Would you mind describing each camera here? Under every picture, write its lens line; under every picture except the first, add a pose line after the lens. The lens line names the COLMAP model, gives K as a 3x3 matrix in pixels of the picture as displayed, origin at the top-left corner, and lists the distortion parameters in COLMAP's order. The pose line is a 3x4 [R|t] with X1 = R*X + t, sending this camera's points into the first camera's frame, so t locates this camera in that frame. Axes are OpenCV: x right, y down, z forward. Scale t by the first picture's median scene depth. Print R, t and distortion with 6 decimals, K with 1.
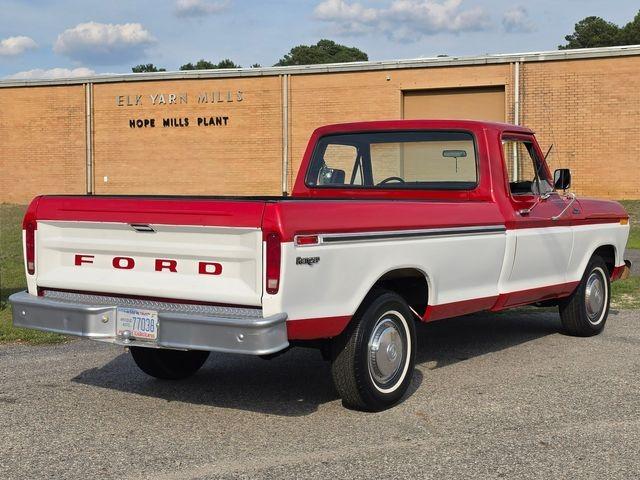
lens RADIAL K [[1093.2, 0, 323.4], [0, 1093.2, 196.8], [0, 0, 1]] dist [0.117256, 0.000000]
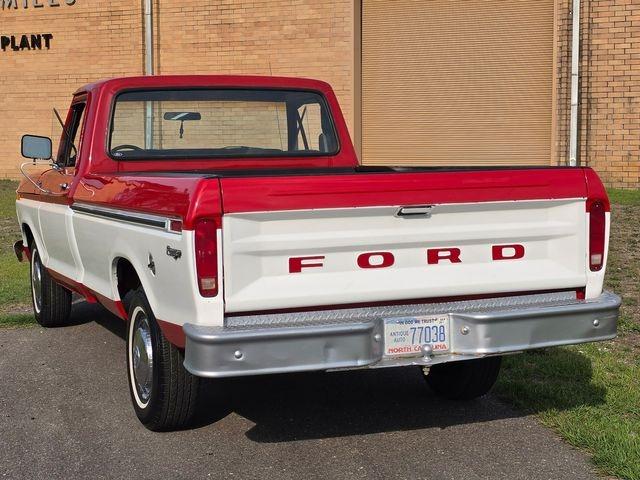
lens RADIAL K [[1229.8, 0, 359.1], [0, 1229.8, 203.2], [0, 0, 1]] dist [0.191357, 0.000000]
pose [[0.521052, -0.056938, 0.851624, -0.843743], [0.034852, 0.998360, 0.045425, -0.015748], [-0.852813, 0.006012, 0.522181, 0.537677]]
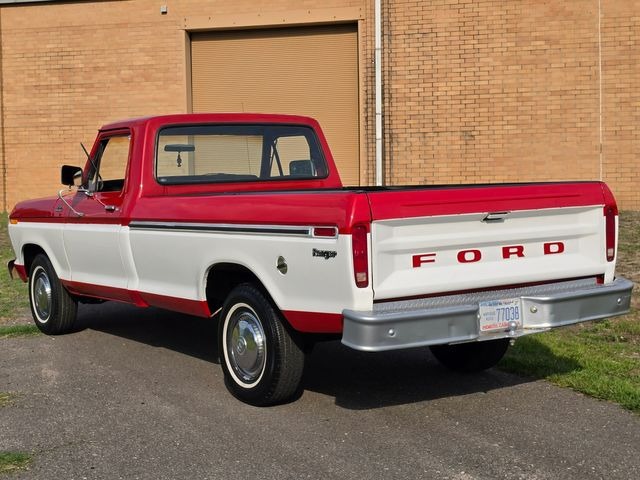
lens RADIAL K [[1093.2, 0, 344.1], [0, 1093.2, 171.3], [0, 0, 1]] dist [0.117256, 0.000000]
pose [[0.334041, -0.018458, 0.942378, -1.040427], [0.048265, 0.998832, 0.002455, -0.019118], [-0.941322, 0.044663, 0.334541, 0.734511]]
